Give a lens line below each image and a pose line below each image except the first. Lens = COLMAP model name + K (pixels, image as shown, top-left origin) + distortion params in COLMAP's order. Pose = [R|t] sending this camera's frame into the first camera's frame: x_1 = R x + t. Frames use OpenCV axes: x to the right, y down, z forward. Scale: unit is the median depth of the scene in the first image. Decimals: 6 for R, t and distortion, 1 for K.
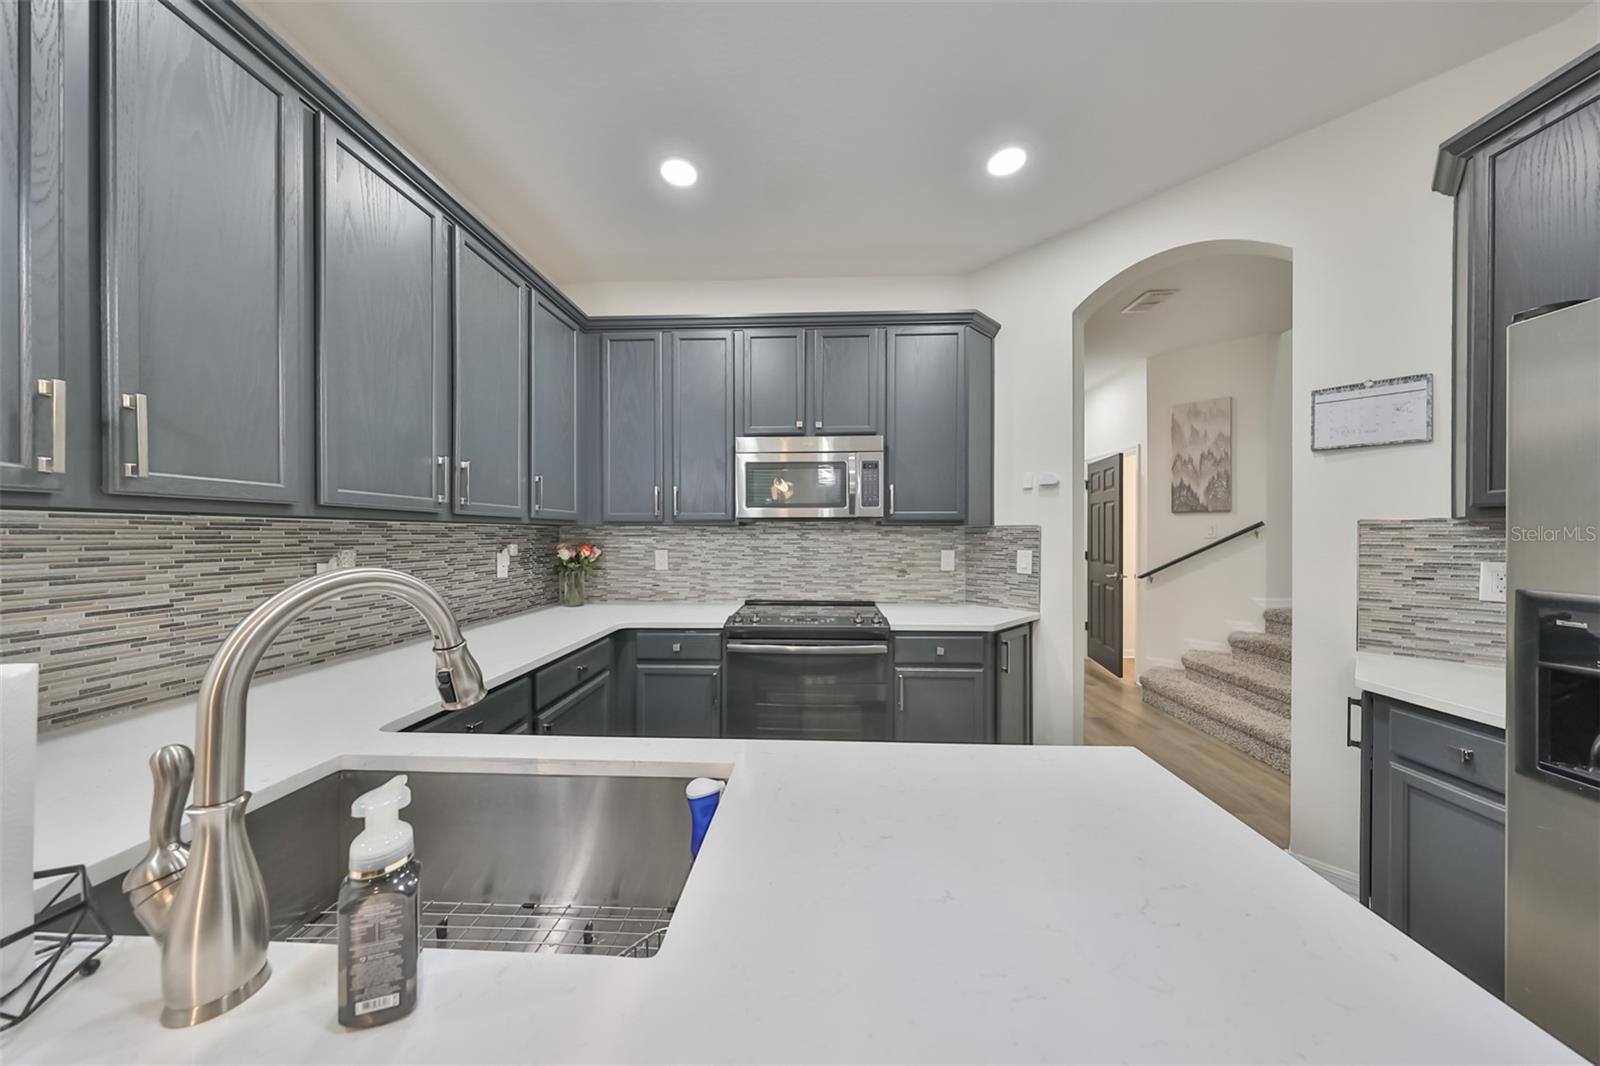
lens RADIAL K [[497.5, 0, 805.5], [0, 497.5, 538.0], [0, 0, 1]] dist [0.001224, -0.000048]
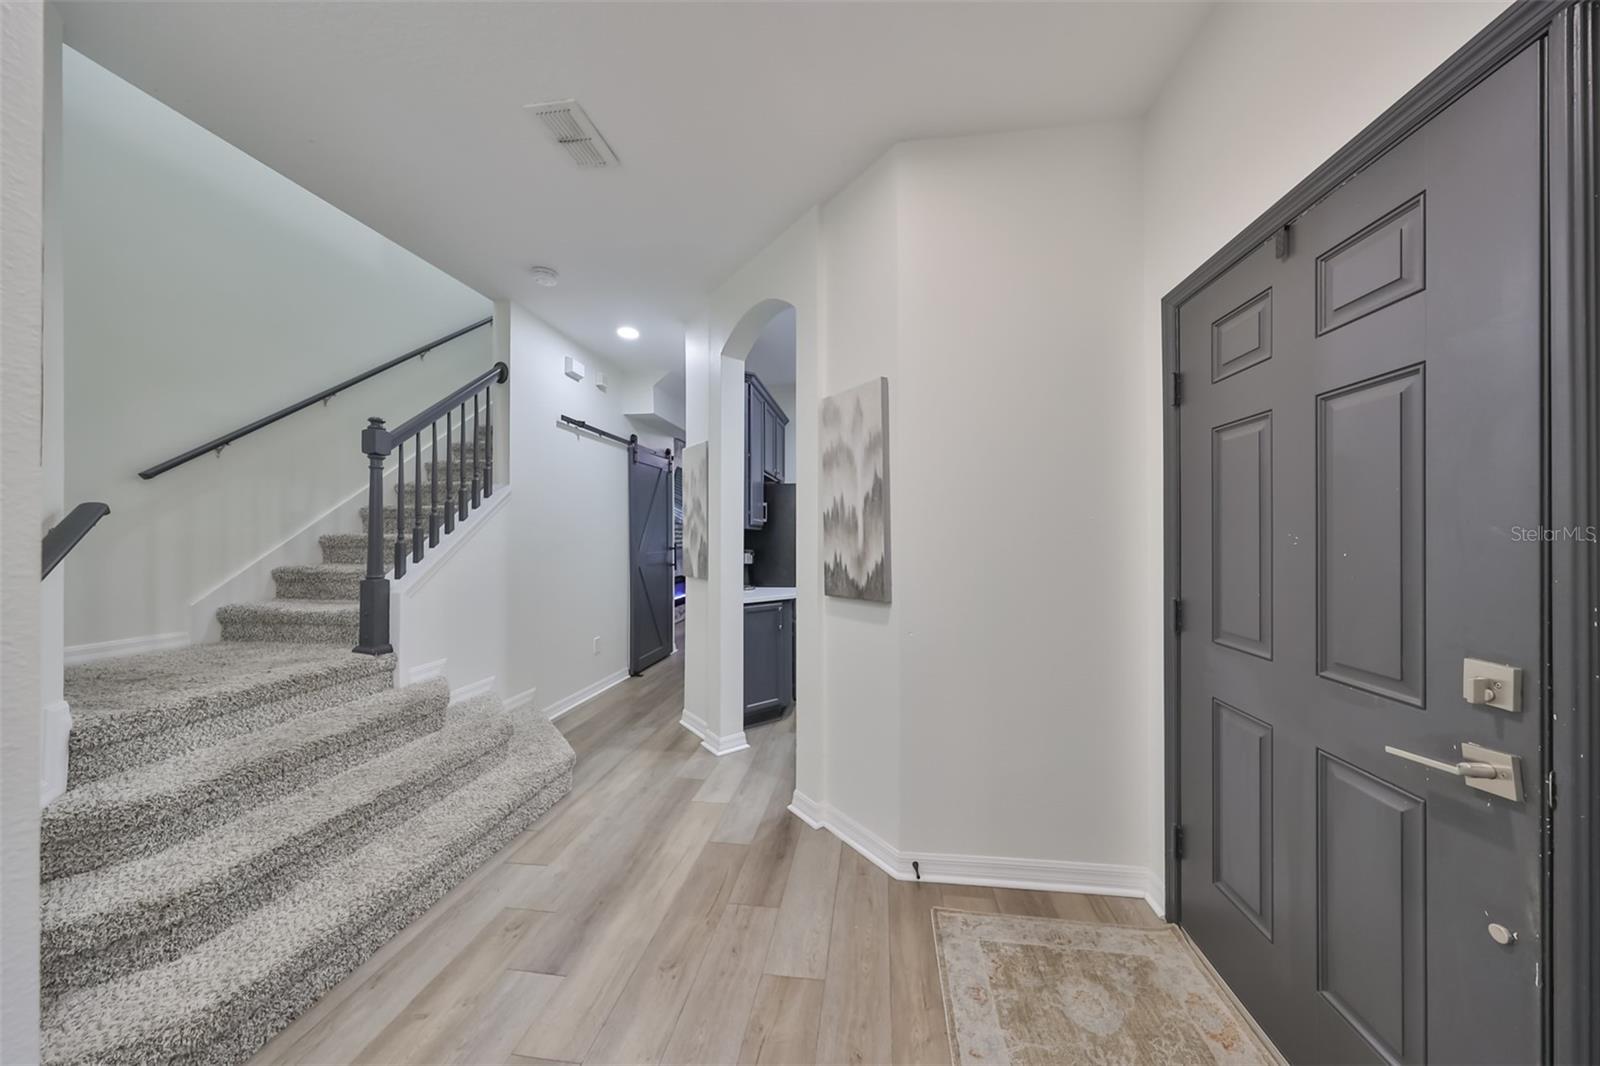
lens RADIAL K [[513.2, 0, 799.7], [0, 513.2, 535.6], [0, 0, 1]] dist [0.001085, 0.000103]
pose [[-0.994076, 0.000271, 0.108685, 0.398040], [0.000713, 0.999992, 0.004030, -0.012588], [-0.108683, 0.004084, -0.994068, 1.726455]]
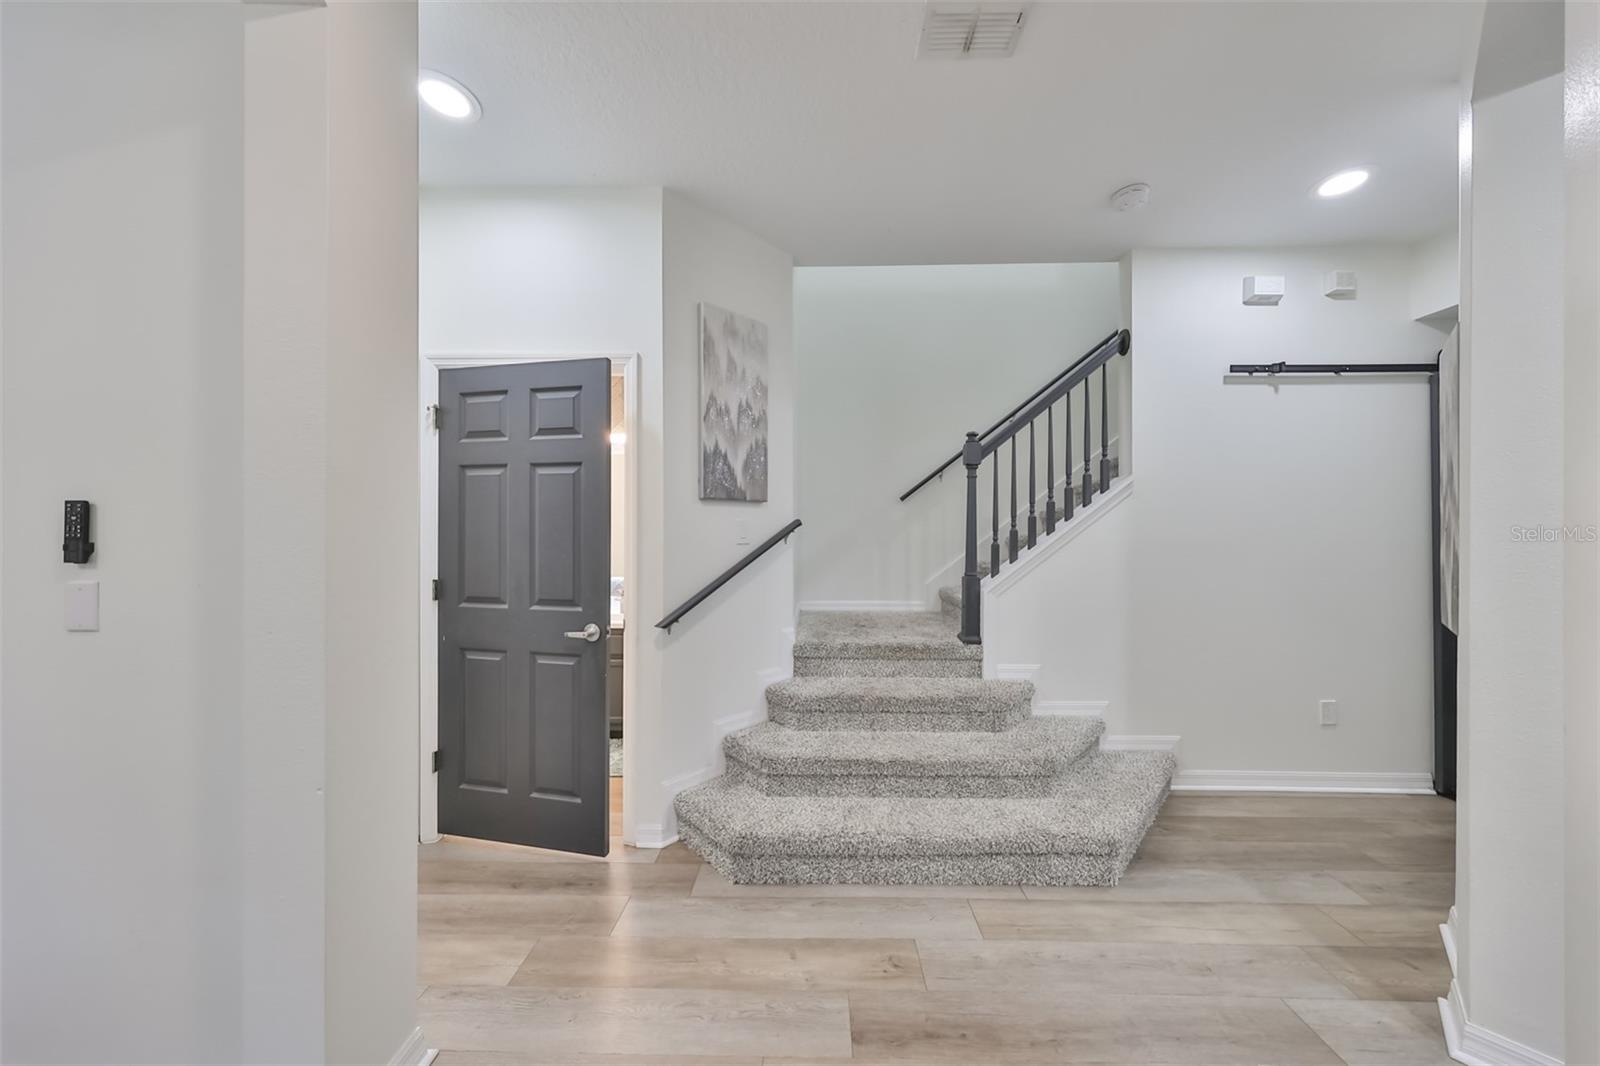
lens RADIAL K [[510.3, 0, 811.8], [0, 510.3, 535.7], [0, 0, 1]] dist [-0.000249, 0.000024]
pose [[-0.025178, -0.000131, 0.999683, 0.248686], [0.005959, 0.999982, 0.000281, -0.014222], [-0.999665, 0.005964, -0.025177, 1.272424]]
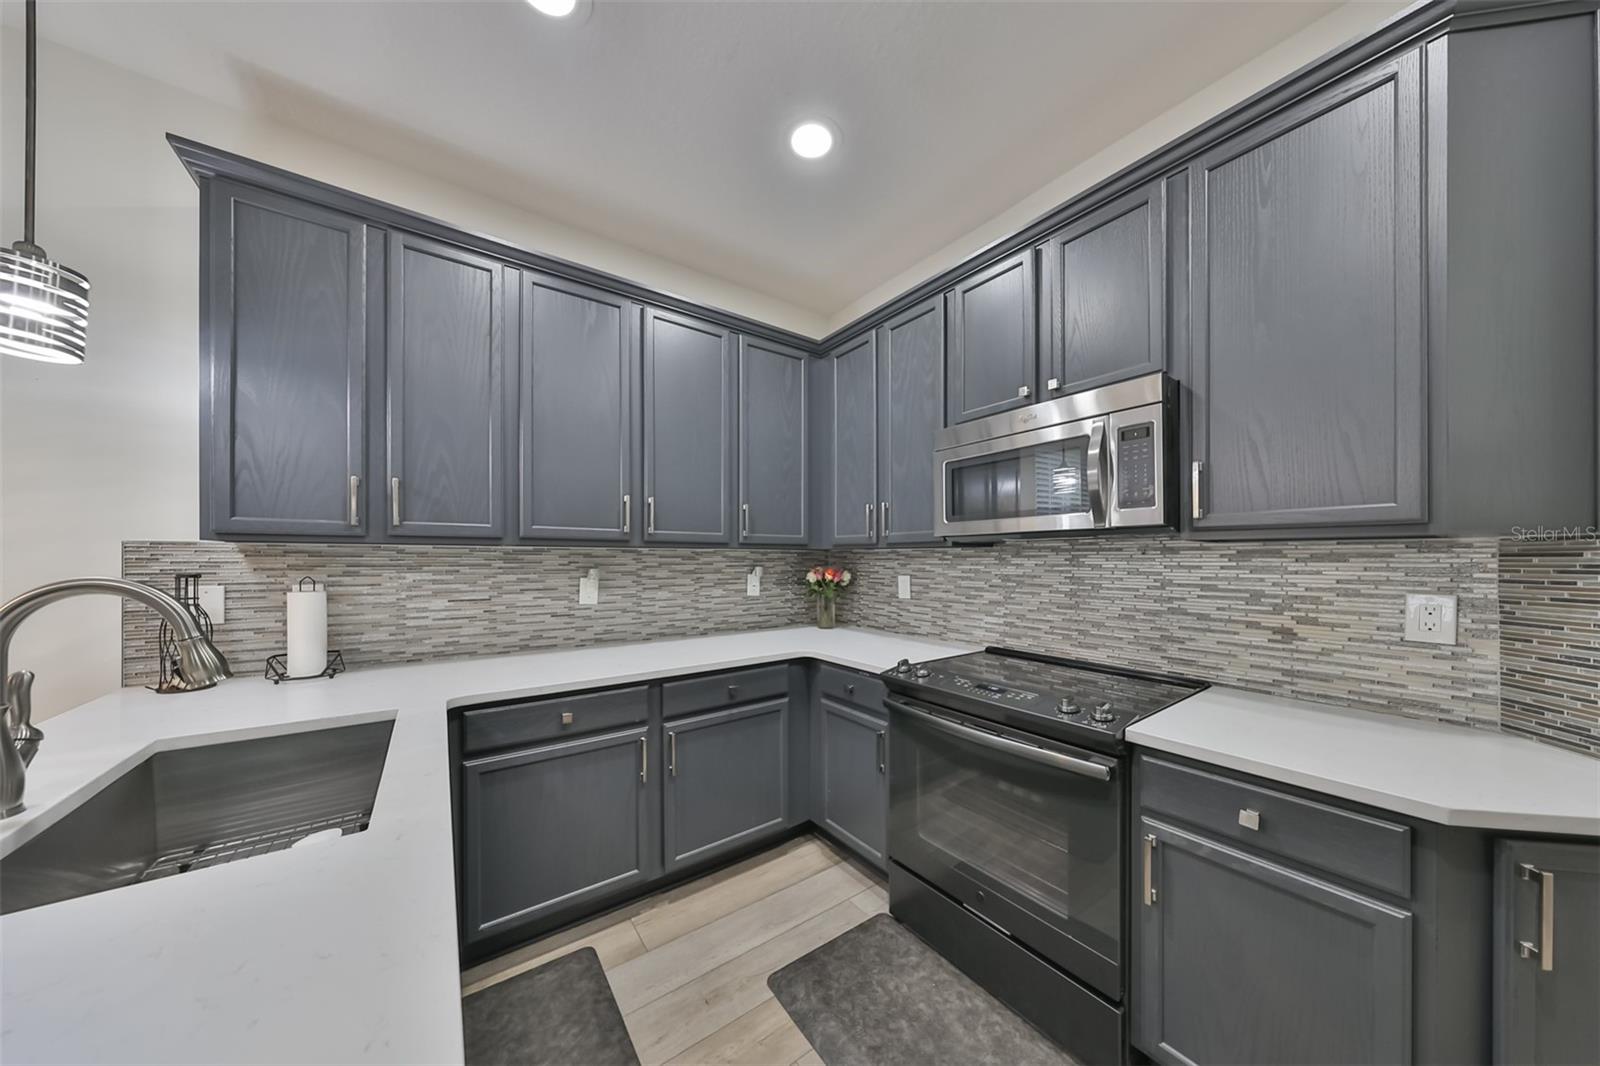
lens RADIAL K [[494.3, 0, 799.1], [0, 494.3, 558.8], [0, 0, 1]] dist [0.000610, 0.000041]
pose [[0.621759, 0.000966, -0.783208, 0.281759], [-0.007072, 0.999965, -0.004381, -0.000847], [0.783177, 0.008263, 0.621744, 0.314014]]
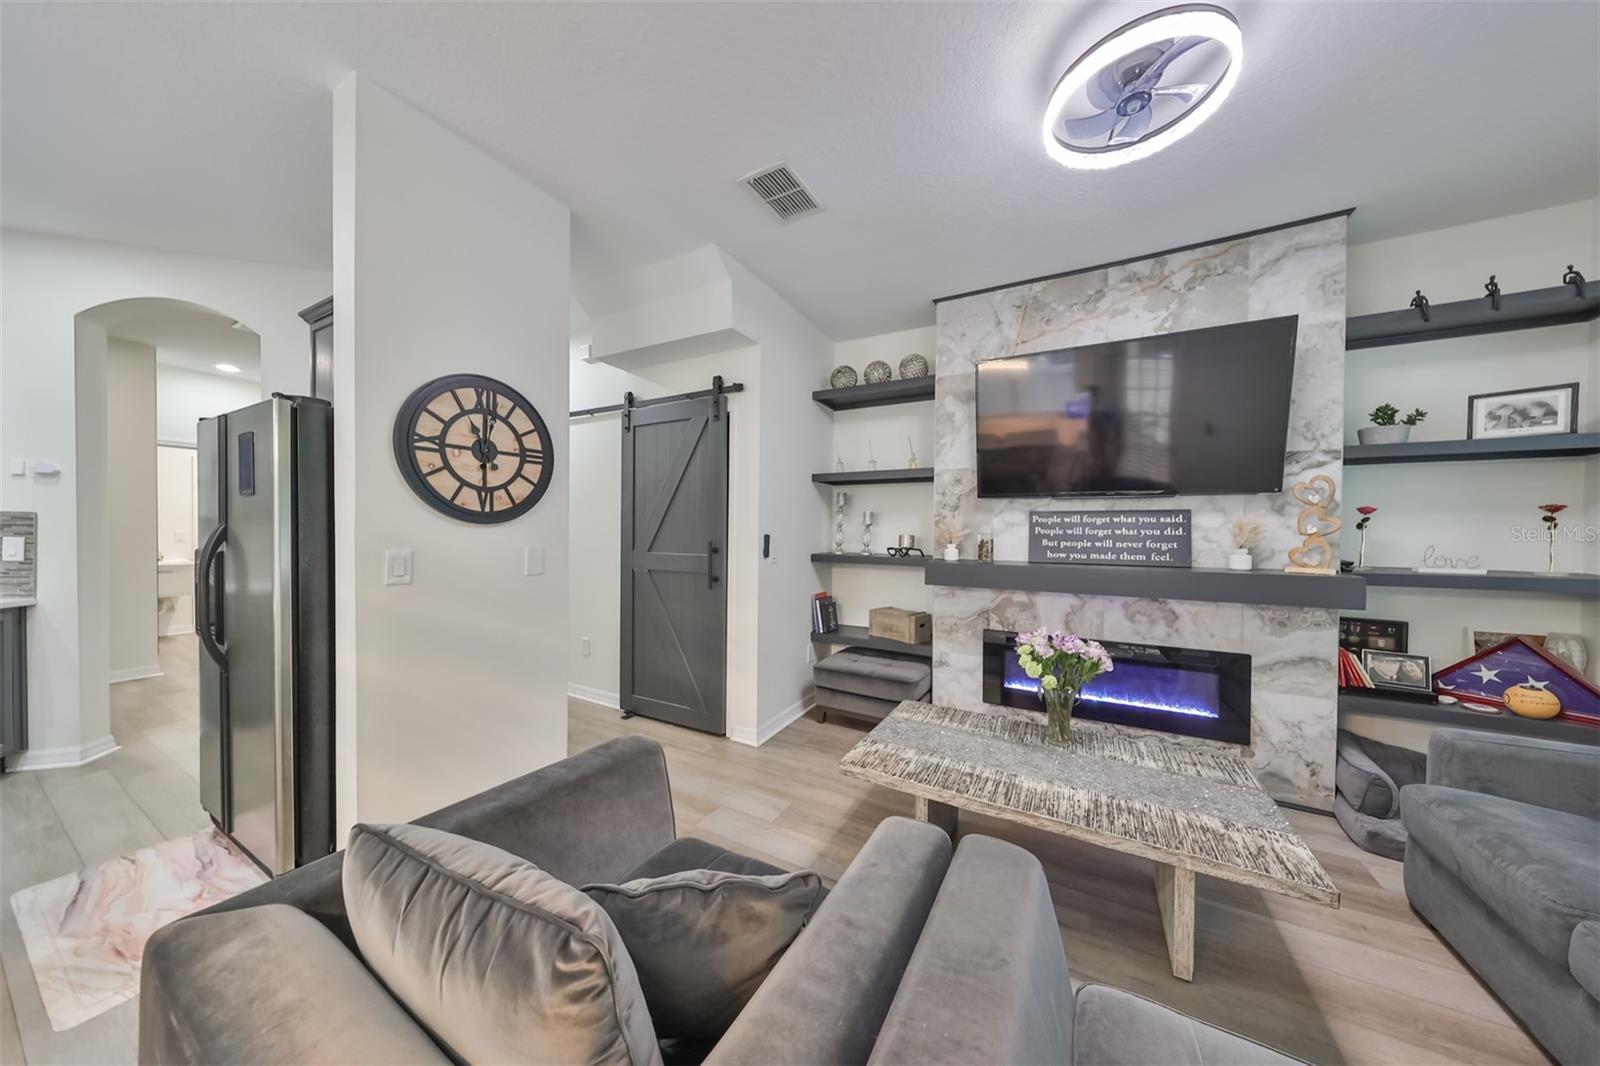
lens RADIAL K [[497.3, 0, 781.2], [0, 497.3, 535.6], [0, 0, 1]] dist [0.003418, 0.000056]
pose [[0.452831, -0.003032, 0.891591, 0.221338], [-0.005296, 0.999967, 0.006090, 0.007104], [-0.891581, -0.007480, 0.452800, -0.713199]]
